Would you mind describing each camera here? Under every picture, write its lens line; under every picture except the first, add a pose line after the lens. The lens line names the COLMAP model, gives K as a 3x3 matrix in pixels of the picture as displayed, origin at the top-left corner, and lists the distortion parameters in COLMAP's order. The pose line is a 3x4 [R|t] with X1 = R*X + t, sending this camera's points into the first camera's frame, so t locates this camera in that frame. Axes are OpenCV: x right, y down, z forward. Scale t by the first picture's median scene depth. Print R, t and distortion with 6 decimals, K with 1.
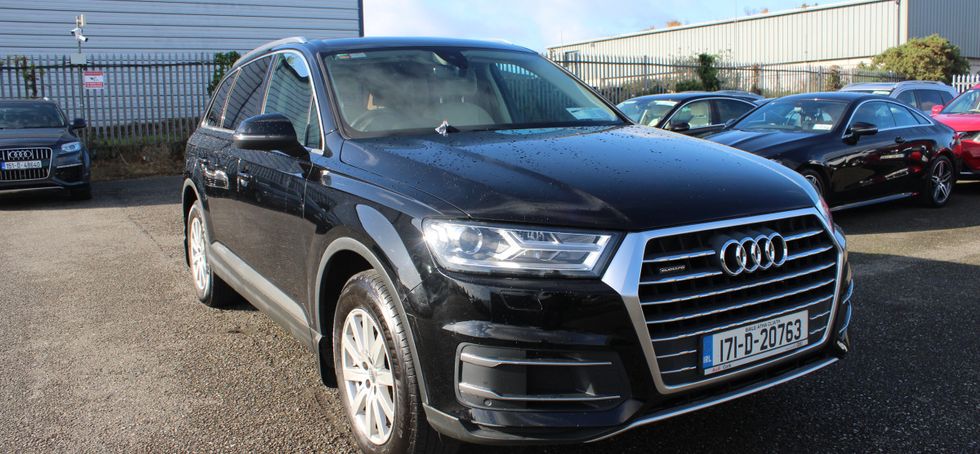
lens RADIAL K [[781.1, 0, 490.0], [0, 781.1, 227.0], [0, 0, 1]] dist [-0.009434, -0.004141]
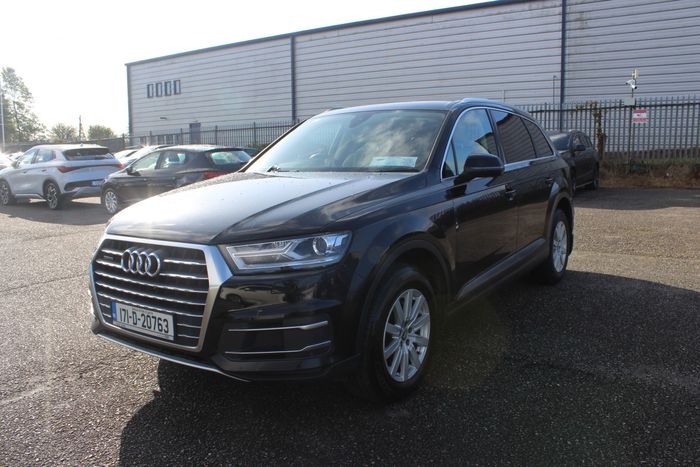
lens RADIAL K [[596.9, 0, 374.4], [0, 596.9, 233.3], [0, 0, 1]] dist [-0.163862, 0.117905]
pose [[0.404055, 0.153393, -0.901782, 0.270028], [-0.129385, 0.985512, 0.109662, -0.036059], [0.905538, 0.072368, 0.418048, 0.164206]]
